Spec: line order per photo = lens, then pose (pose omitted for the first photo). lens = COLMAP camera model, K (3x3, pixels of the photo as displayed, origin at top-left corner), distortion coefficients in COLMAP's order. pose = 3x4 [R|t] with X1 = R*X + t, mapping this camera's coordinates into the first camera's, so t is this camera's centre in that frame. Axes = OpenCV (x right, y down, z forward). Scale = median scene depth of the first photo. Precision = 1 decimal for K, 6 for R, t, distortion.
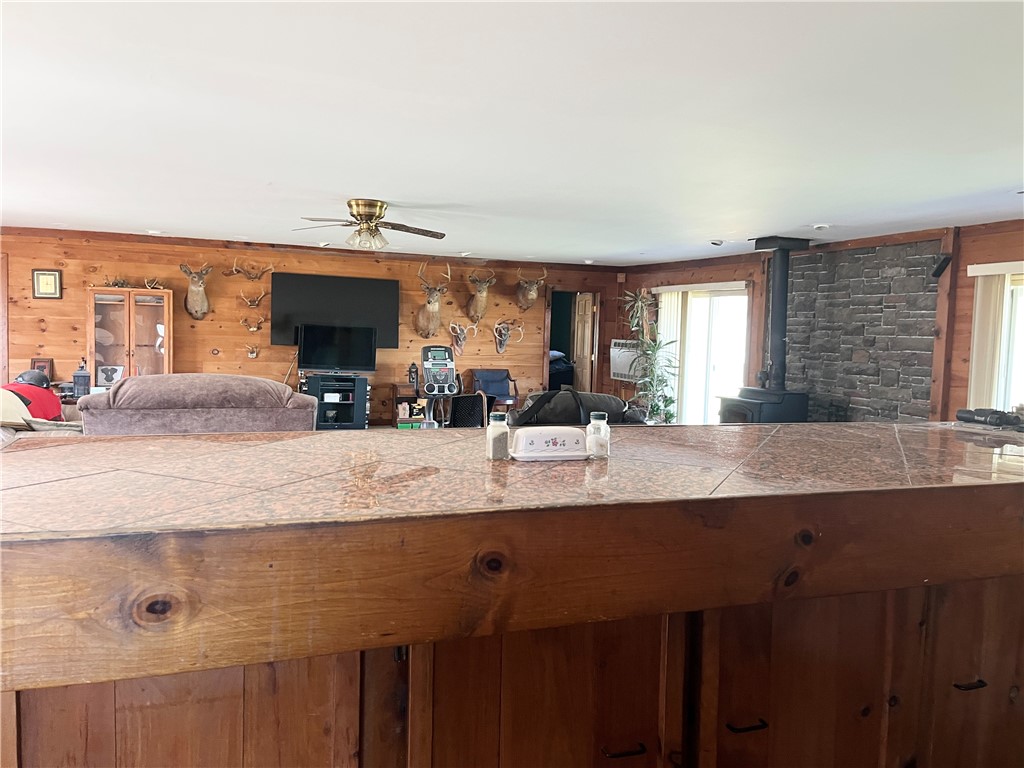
lens RADIAL K [[770.5, 0, 521.6], [0, 770.5, 377.0], [0, 0, 1]] dist [0.073735, -0.099800]
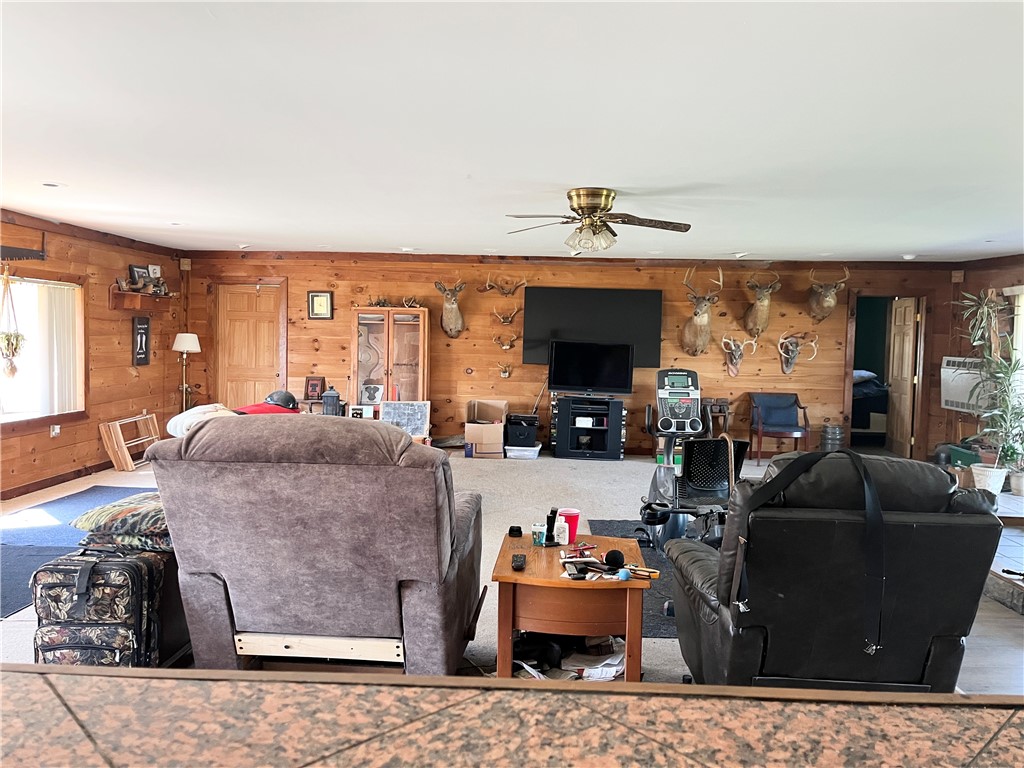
lens RADIAL K [[770.5, 0, 513.6], [0, 770.5, 374.2], [0, 0, 1]] dist [0.073735, -0.099800]
pose [[0.924097, 0.008159, -0.382071, 0.023776], [-0.016511, 0.999691, -0.018585, -0.012380], [0.381801, 0.023483, 0.923946, 0.148691]]
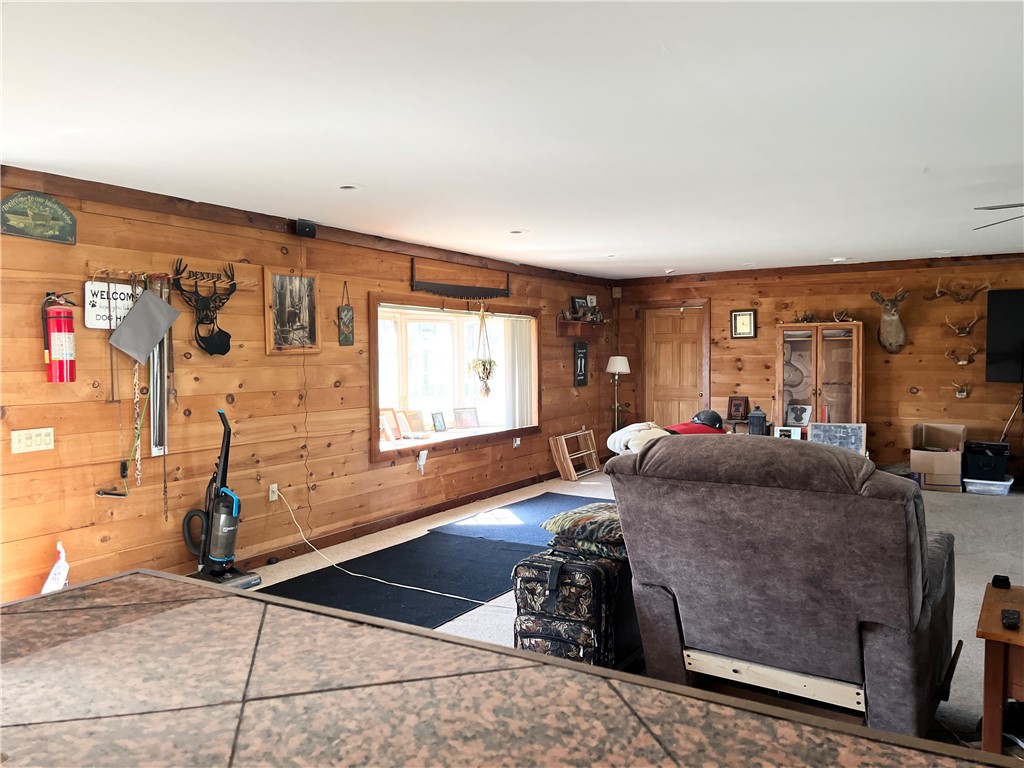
lens RADIAL K [[770.5, 0, 522.7], [0, 770.5, 380.1], [0, 0, 1]] dist [0.073735, -0.099800]
pose [[0.619335, -0.006376, -0.785101, 0.011784], [-0.022758, 0.999401, -0.026069, -0.012364], [0.784797, 0.034013, 0.618819, 0.144792]]
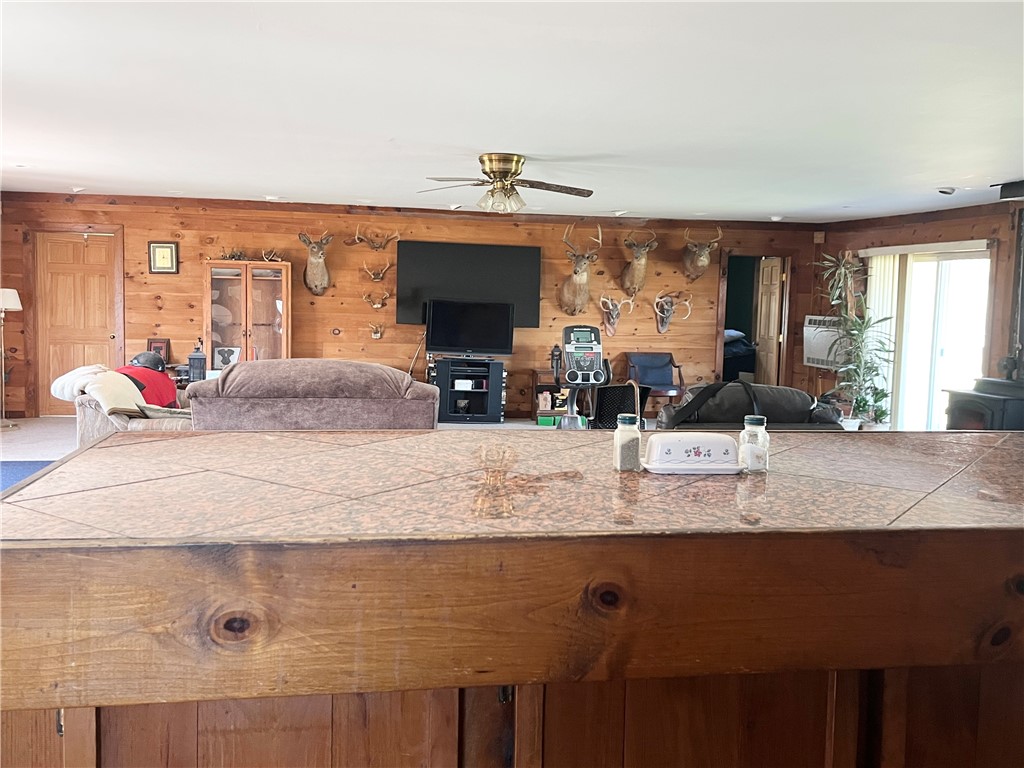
lens RADIAL K [[927.0, 0, 512.6], [0, 927.0, 374.2], [0, 0, 1]] dist [0.067219, -0.086239]
pose [[0.981544, 0.009510, -0.190997, 0.006324], [-0.006608, 0.999853, 0.015821, -0.002016], [0.191120, -0.014267, 0.981463, -0.001434]]
